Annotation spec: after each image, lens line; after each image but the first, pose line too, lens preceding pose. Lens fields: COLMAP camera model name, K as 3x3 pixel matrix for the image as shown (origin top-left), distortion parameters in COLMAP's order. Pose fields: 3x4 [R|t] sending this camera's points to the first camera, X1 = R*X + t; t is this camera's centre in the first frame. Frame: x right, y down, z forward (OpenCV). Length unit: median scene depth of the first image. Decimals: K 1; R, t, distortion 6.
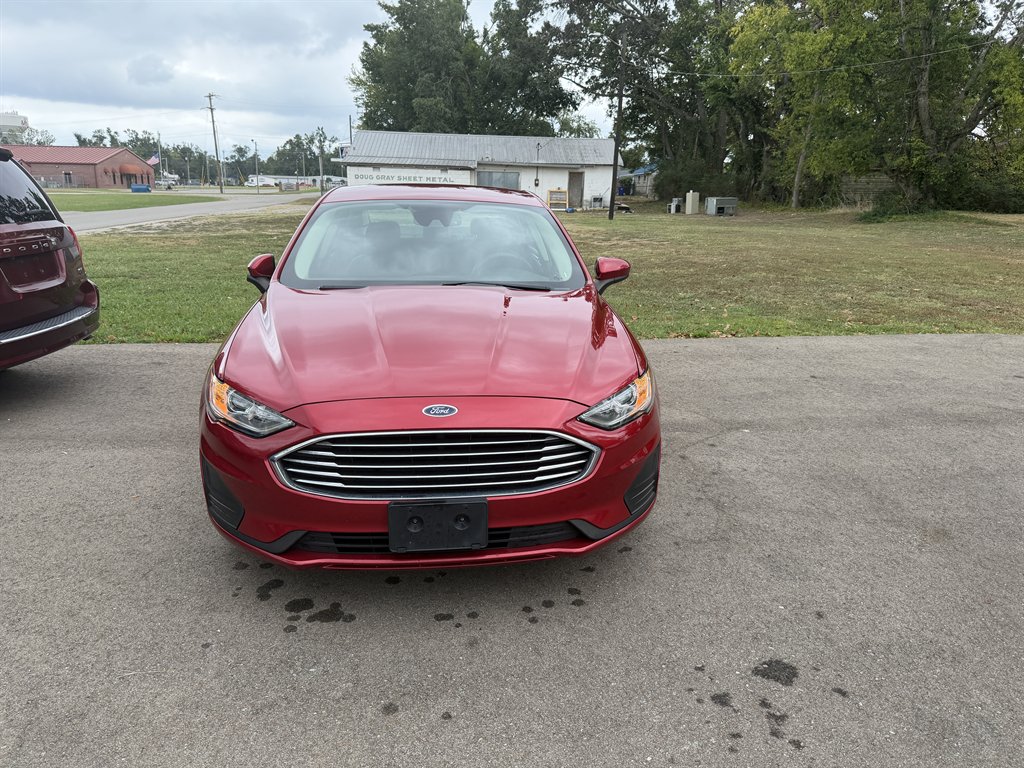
lens RADIAL K [[764.7, 0, 505.5], [0, 764.7, 383.0], [0, 0, 1]] dist [-0.010155, -0.032608]
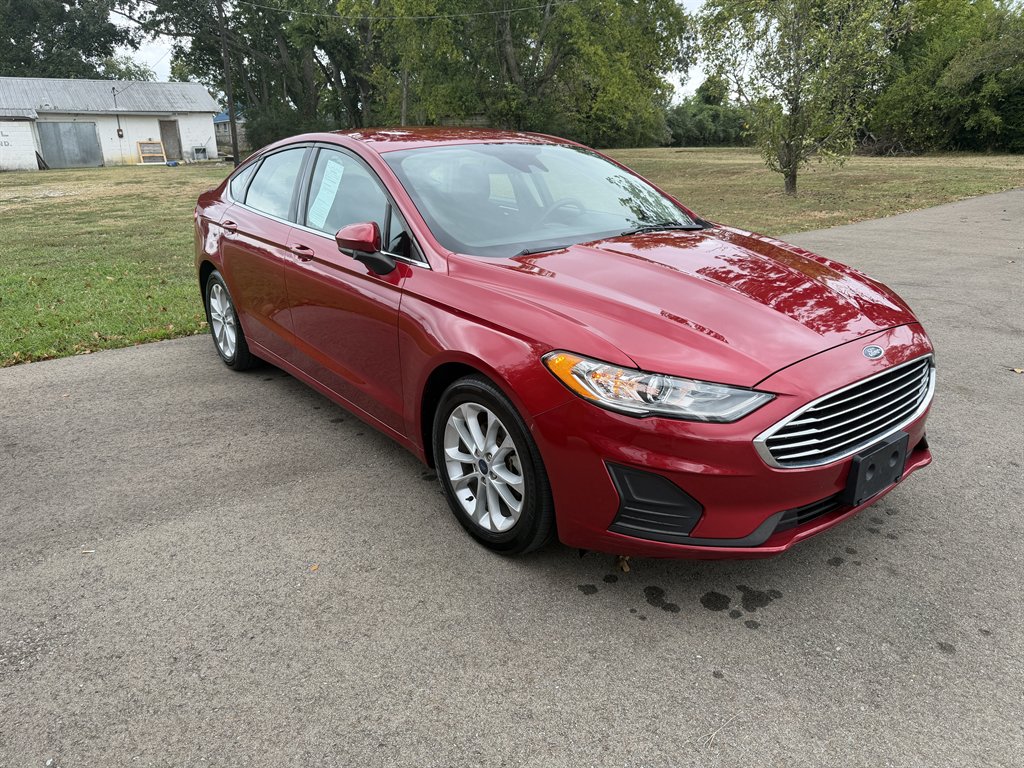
lens RADIAL K [[764.7, 0, 505.5], [0, 764.7, 383.0], [0, 0, 1]] dist [-0.010155, -0.032608]
pose [[0.835556, -0.186460, 0.516797, -0.066522], [0.153517, 0.982417, 0.106249, -0.006851], [-0.527522, -0.009440, 0.849489, 0.028151]]
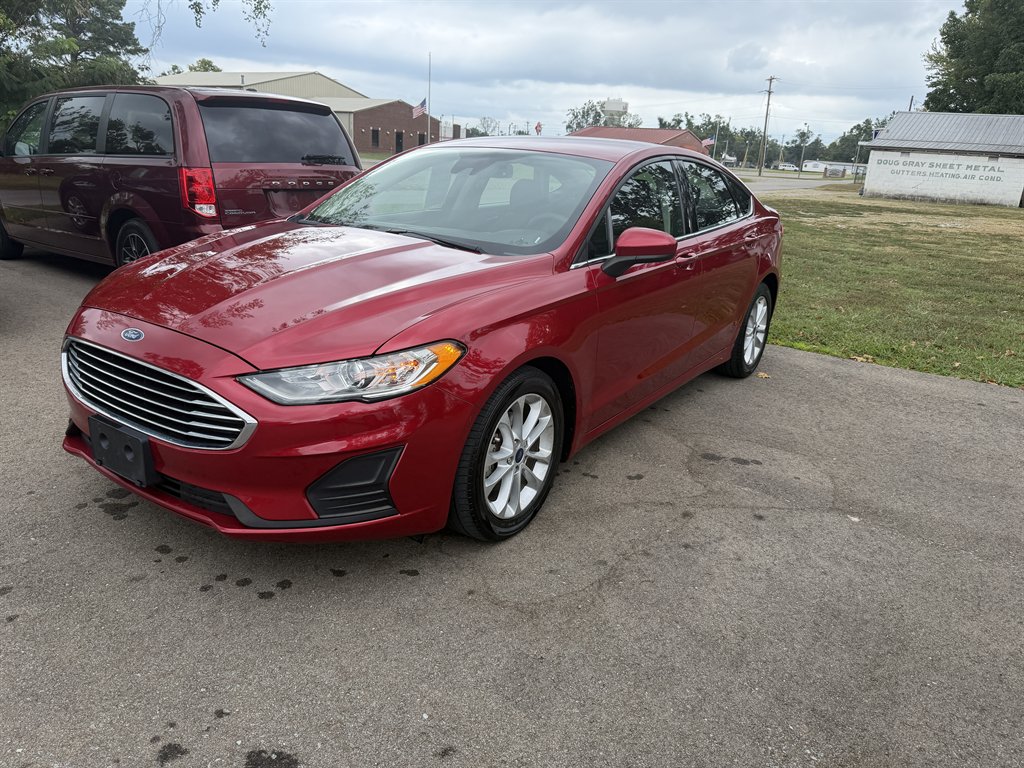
lens RADIAL K [[734.0, 0, 488.8], [0, 734.0, 384.7], [0, 0, 1]] dist [-0.013489, -0.001228]
pose [[0.746049, 0.220999, -0.628148, 0.057860], [-0.201111, 0.974049, 0.103837, -0.006346], [0.634795, 0.048860, 0.771134, 0.038188]]
